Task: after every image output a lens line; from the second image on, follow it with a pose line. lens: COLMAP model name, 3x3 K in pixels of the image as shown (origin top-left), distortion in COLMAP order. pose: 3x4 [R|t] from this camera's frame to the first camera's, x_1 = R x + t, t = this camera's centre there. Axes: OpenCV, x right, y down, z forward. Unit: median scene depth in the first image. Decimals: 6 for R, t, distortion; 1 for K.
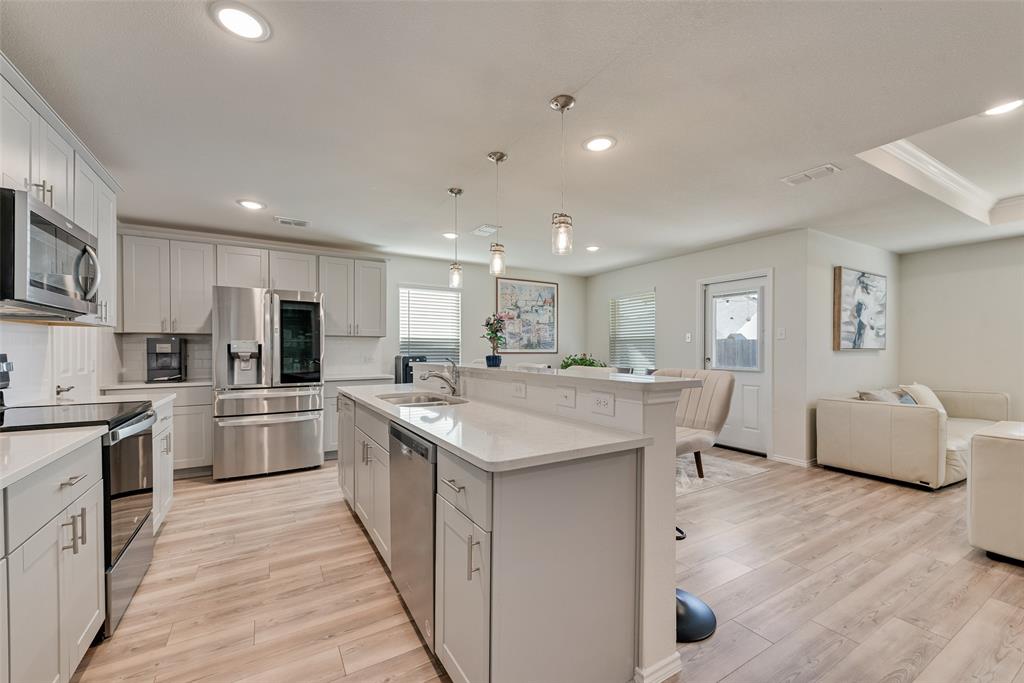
lens RADIAL K [[410.9, 0, 506.0], [0, 410.9, 353.5], [0, 0, 1]] dist [0.015834, -0.004853]
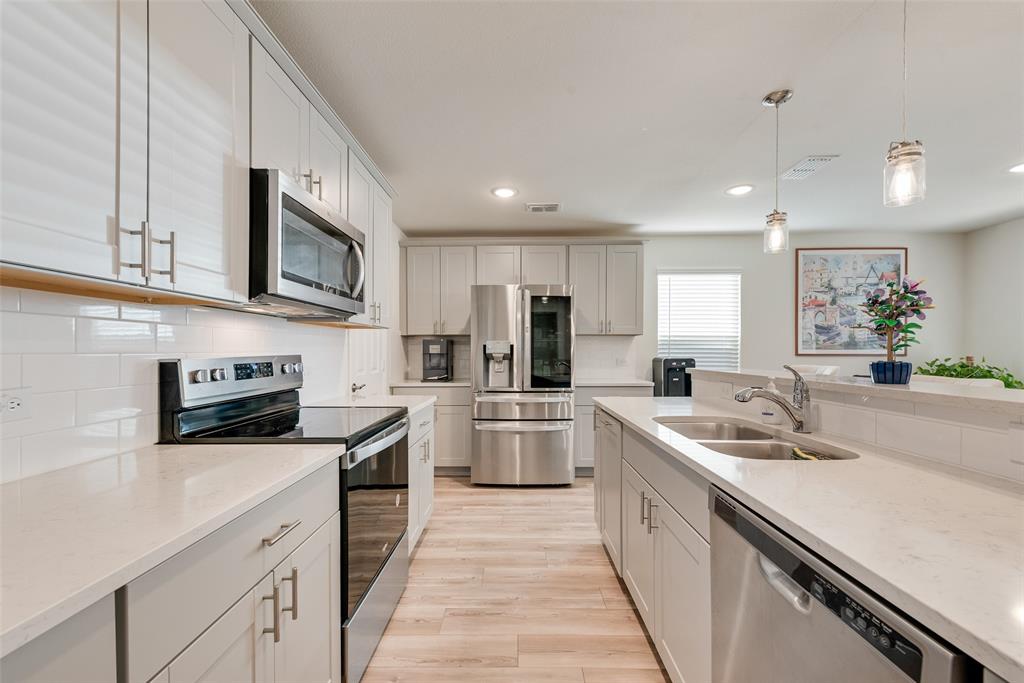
lens RADIAL K [[410.9, 0, 513.0], [0, 410.9, 352.3], [0, 0, 1]] dist [0.015834, -0.004853]
pose [[0.855712, 0.001449, -0.517450, -0.102198], [-0.003763, 0.999987, -0.003423, -0.002039], [0.517438, 0.004876, 0.855707, 0.187096]]
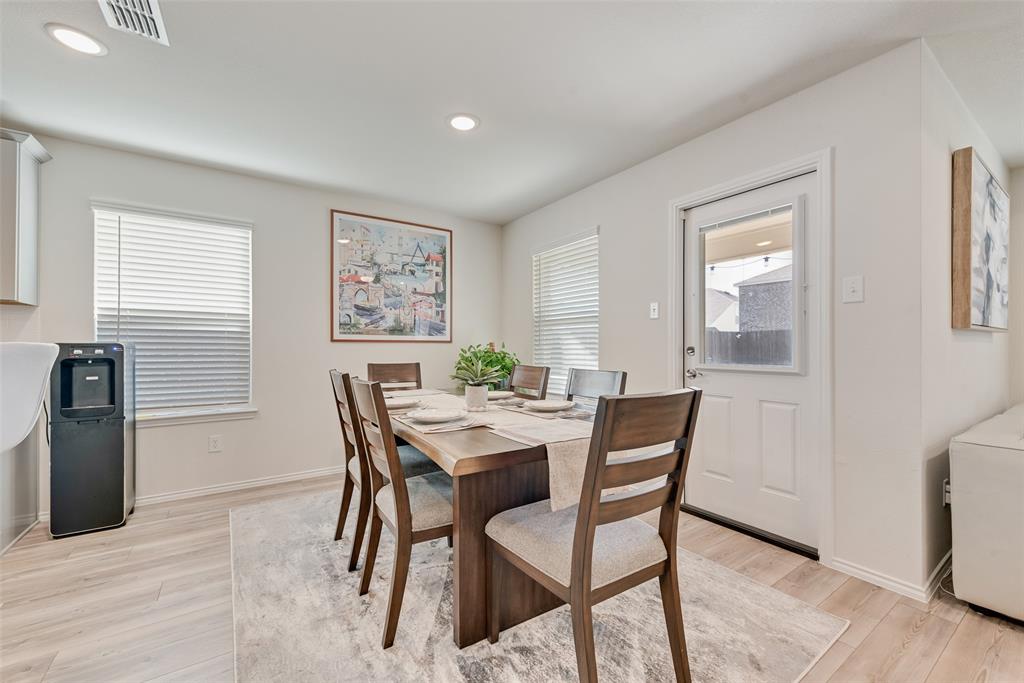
lens RADIAL K [[410.9, 0, 512.5], [0, 410.9, 344.2], [0, 0, 1]] dist [0.015834, -0.004853]
pose [[0.997824, 0.000194, 0.065936, 0.271631], [0.000924, 0.999856, -0.016931, 0.018427], [-0.065930, 0.016955, 0.997680, 0.583579]]
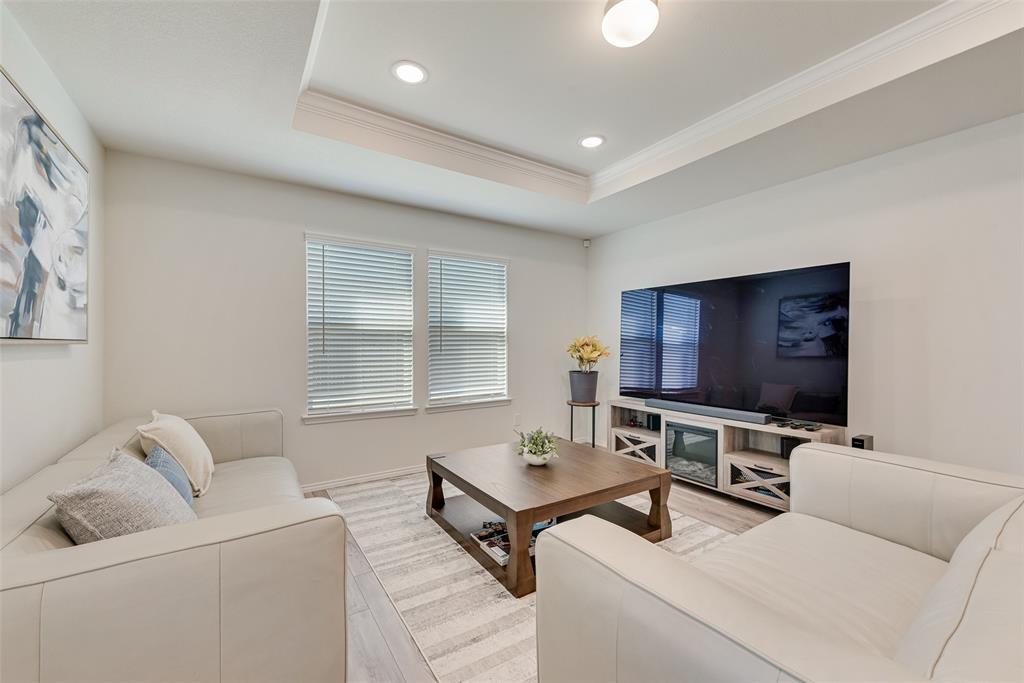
lens RADIAL K [[410.9, 0, 504.7], [0, 410.9, 342.6], [0, 0, 1]] dist [0.015834, -0.004853]
pose [[-0.045387, 0.003899, 0.998962, 0.545532], [0.009659, 0.999947, -0.003464, -0.004398], [-0.998923, 0.009492, -0.045422, 0.688473]]
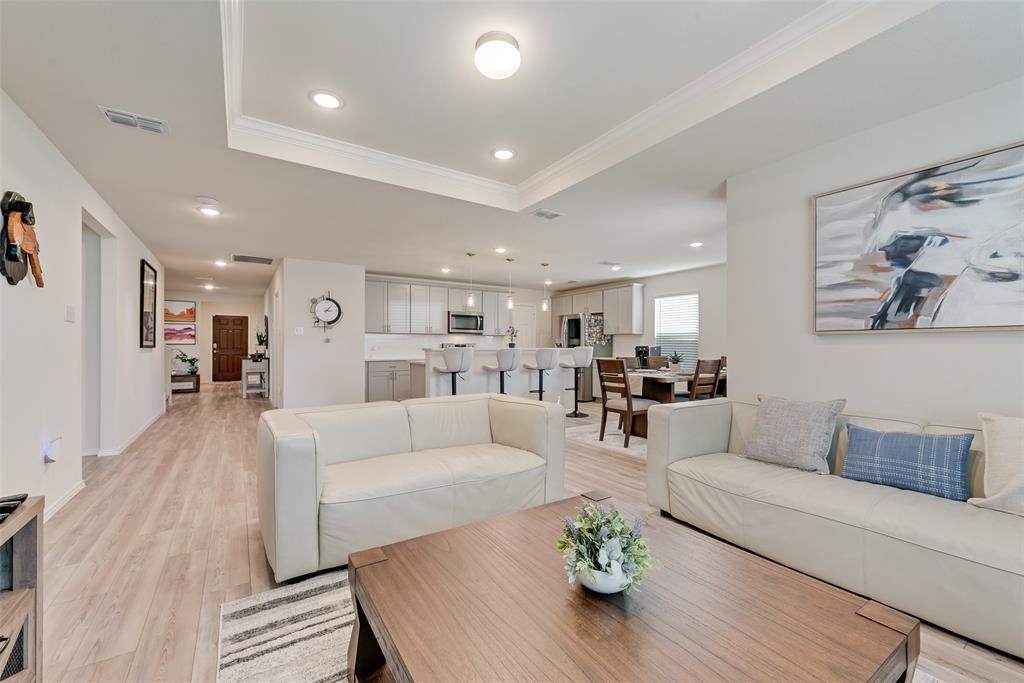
lens RADIAL K [[410.9, 0, 500.1], [0, 410.9, 346.1], [0, 0, 1]] dist [0.015834, -0.004853]
pose [[0.029404, -0.001740, -0.999566, 1.434833], [-0.011725, 0.999929, -0.002086, 0.016807], [0.999499, 0.011781, 0.029381, 0.536569]]
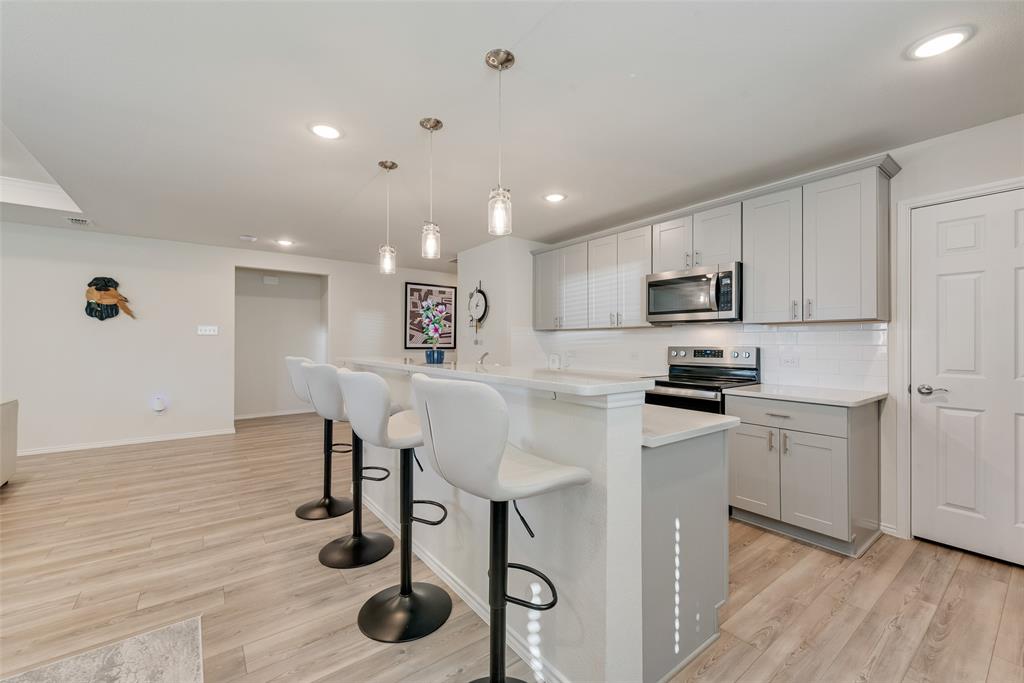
lens RADIAL K [[410.9, 0, 511.8], [0, 410.9, 342.1], [0, 0, 1]] dist [0.015834, -0.004853]
pose [[-0.992992, -0.003444, -0.118129, -0.052764], [-0.004697, 0.999936, 0.010335, -0.013780], [0.118085, 0.010817, -0.992945, 1.159104]]
